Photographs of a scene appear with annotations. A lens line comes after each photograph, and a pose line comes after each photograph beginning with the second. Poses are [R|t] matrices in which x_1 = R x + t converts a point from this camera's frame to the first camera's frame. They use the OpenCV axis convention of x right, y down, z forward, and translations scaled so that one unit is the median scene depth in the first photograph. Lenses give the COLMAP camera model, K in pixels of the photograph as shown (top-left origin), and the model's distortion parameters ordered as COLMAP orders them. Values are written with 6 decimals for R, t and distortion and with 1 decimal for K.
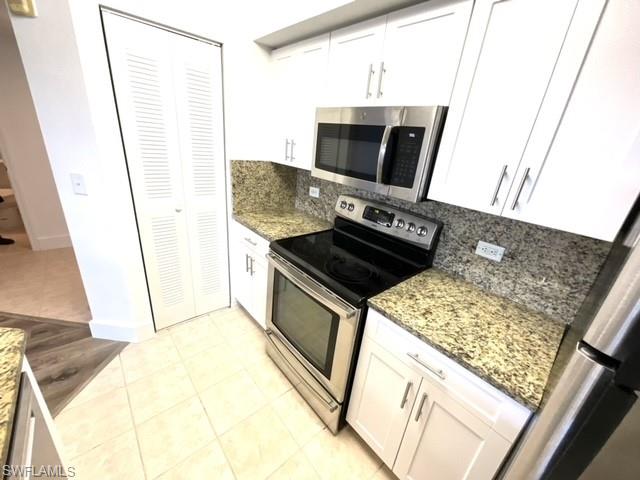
lens RADIAL K [[258.4, 0, 320.0], [0, 258.4, 240.0], [0, 0, 1]] dist [0.000974, 0.000470]
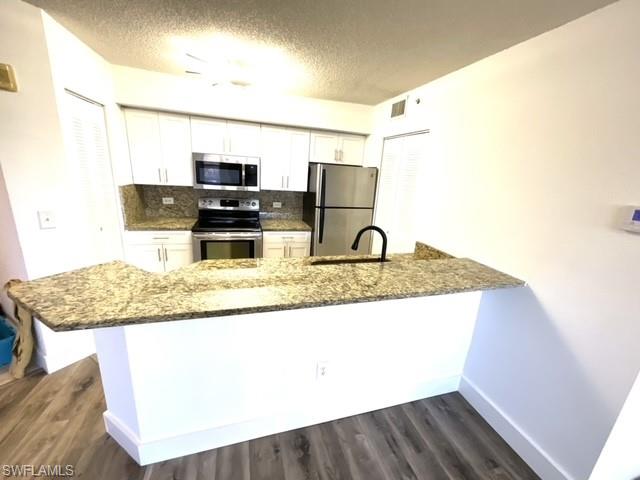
lens RADIAL K [[258.4, 0, 320.0], [0, 258.4, 240.0], [0, 0, 1]] dist [0.000974, 0.000470]
pose [[0.429320, -0.299588, 0.852016, -1.515428], [0.302558, 0.936577, 0.176867, 0.039421], [-0.850966, 0.181852, 0.492734, -0.657164]]
